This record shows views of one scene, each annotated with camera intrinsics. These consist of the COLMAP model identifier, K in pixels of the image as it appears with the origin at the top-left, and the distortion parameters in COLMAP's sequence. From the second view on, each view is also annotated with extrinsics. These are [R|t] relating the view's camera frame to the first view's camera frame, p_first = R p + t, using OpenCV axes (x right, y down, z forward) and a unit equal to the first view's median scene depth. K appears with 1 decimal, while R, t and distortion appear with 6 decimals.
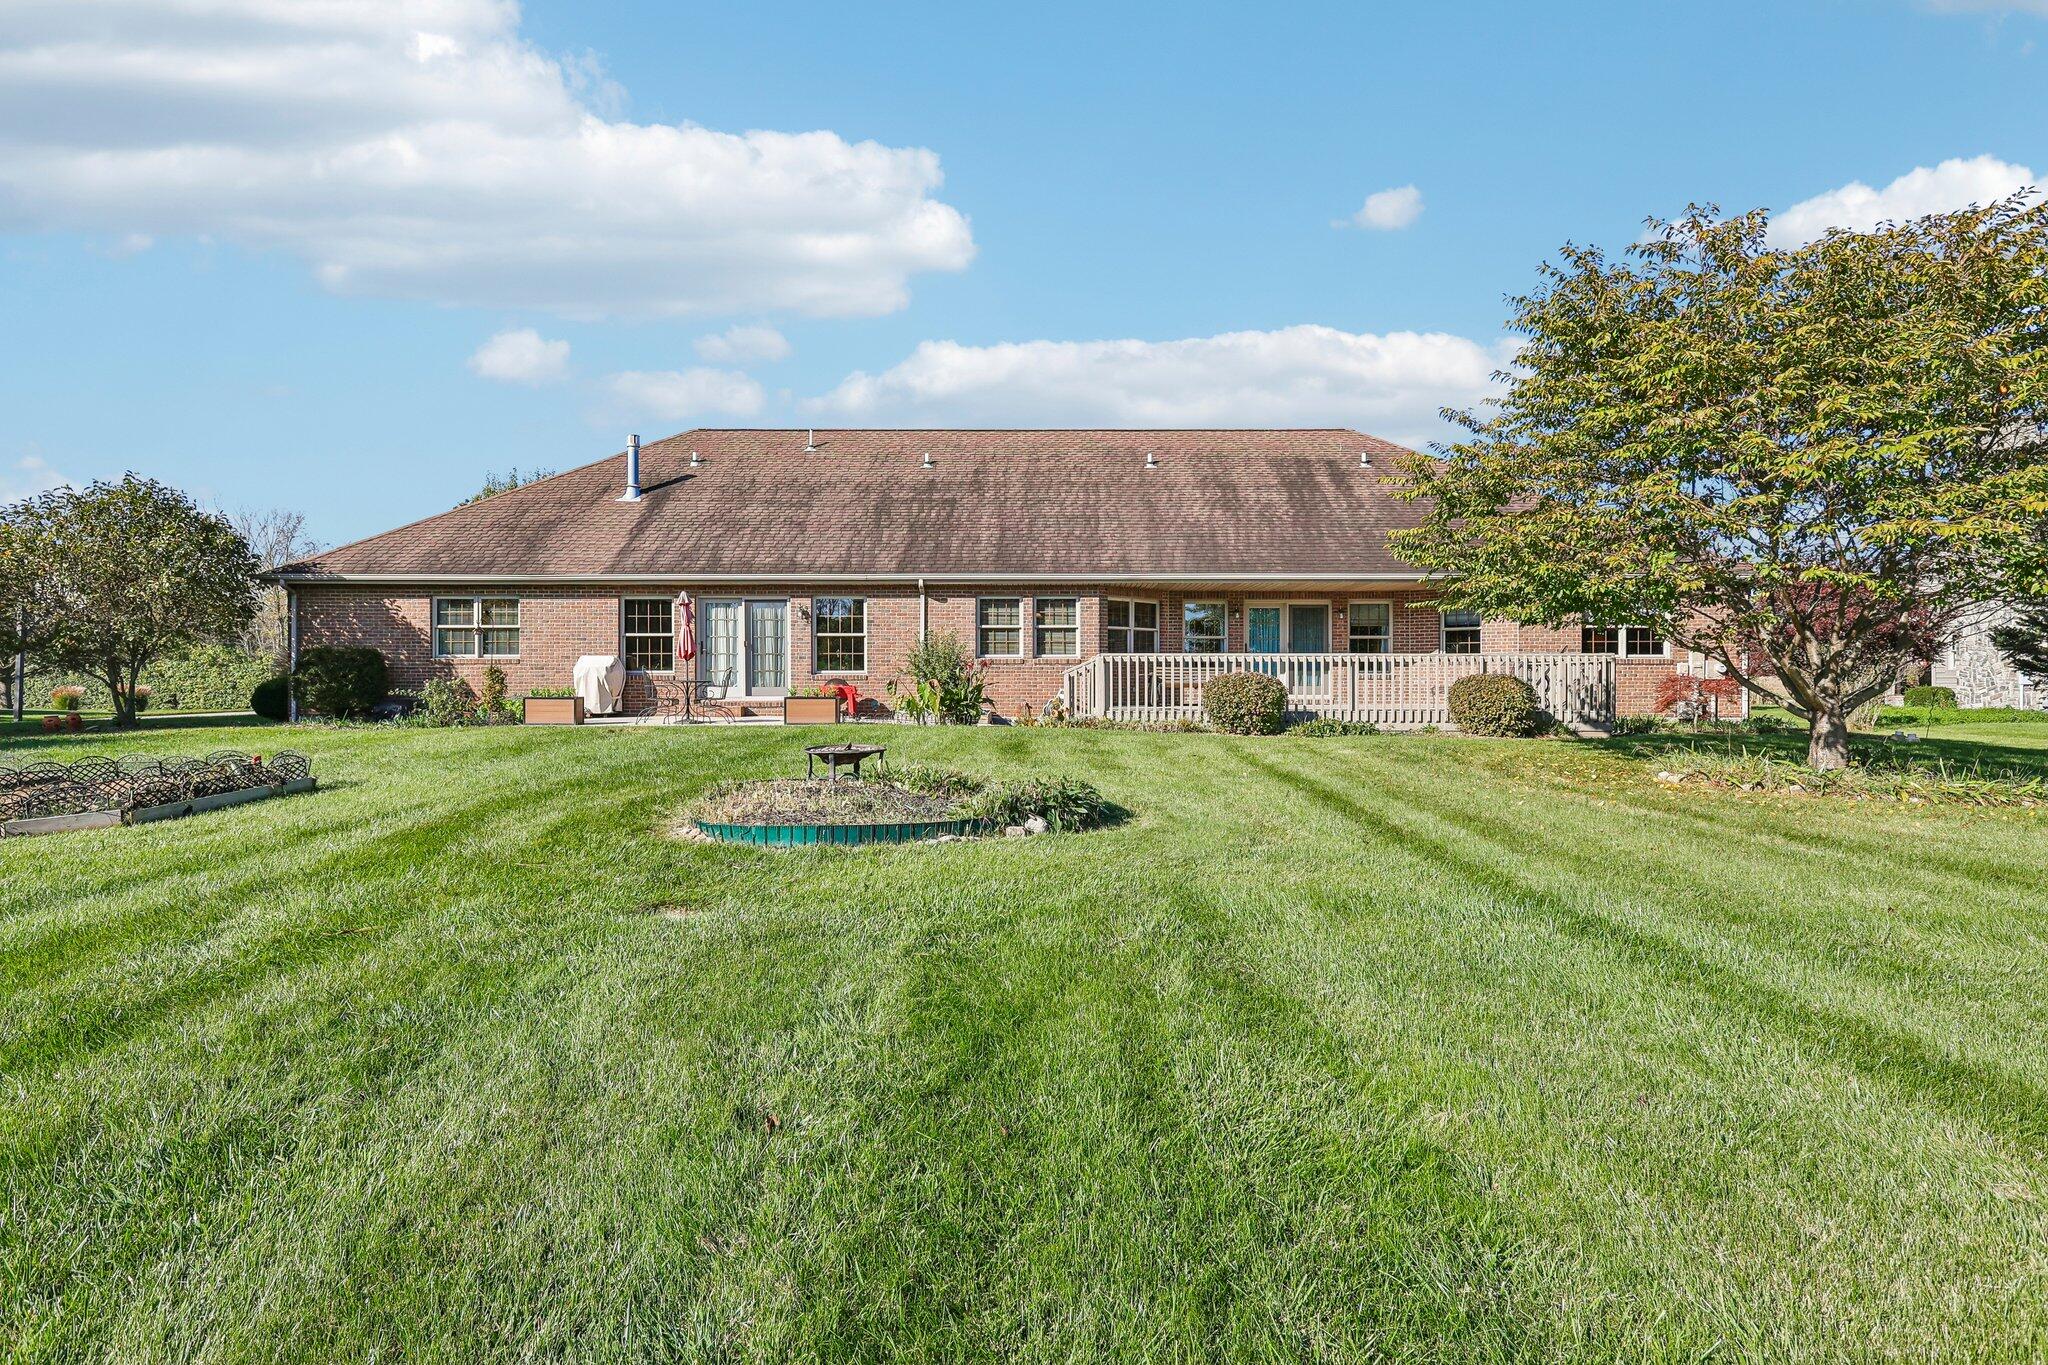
lens RADIAL K [[1130.8, 0, 1024.0], [0, 1130.8, 682.5], [0, 0, 1]] dist [0.001501, 0.000569]
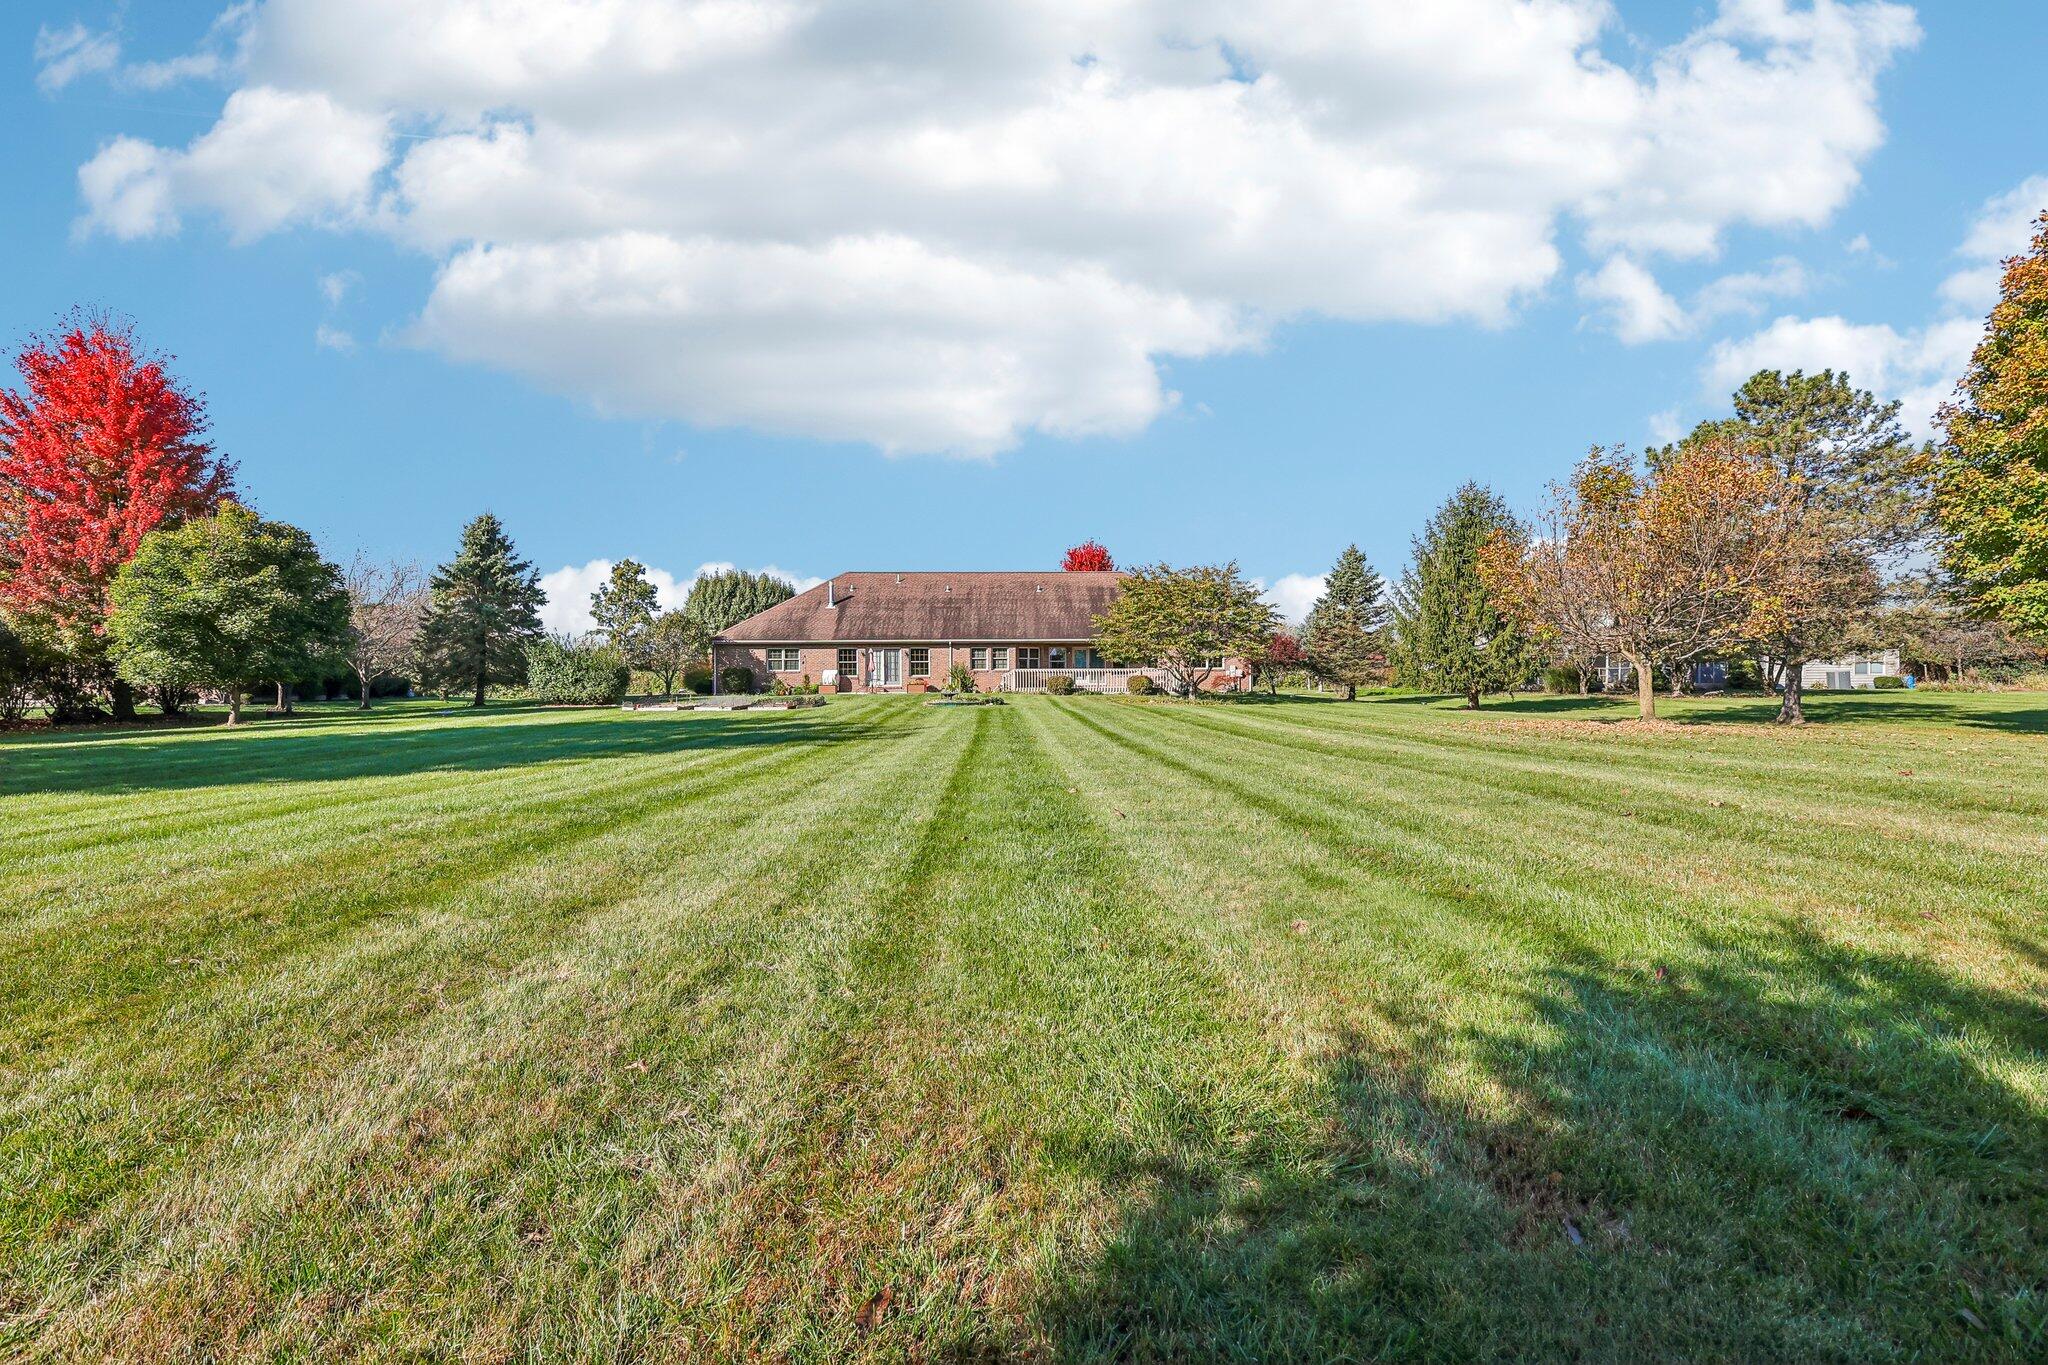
lens RADIAL K [[932.5, 0, 1024.0], [0, 932.5, 682.5], [0, 0, 1]] dist [-0.012196, 0.000005]
pose [[0.999166, -0.007022, 0.040228, -0.004222], [0.006880, 0.999970, 0.003688, 0.000506], [-0.040253, -0.003408, 0.999184, -1.226217]]
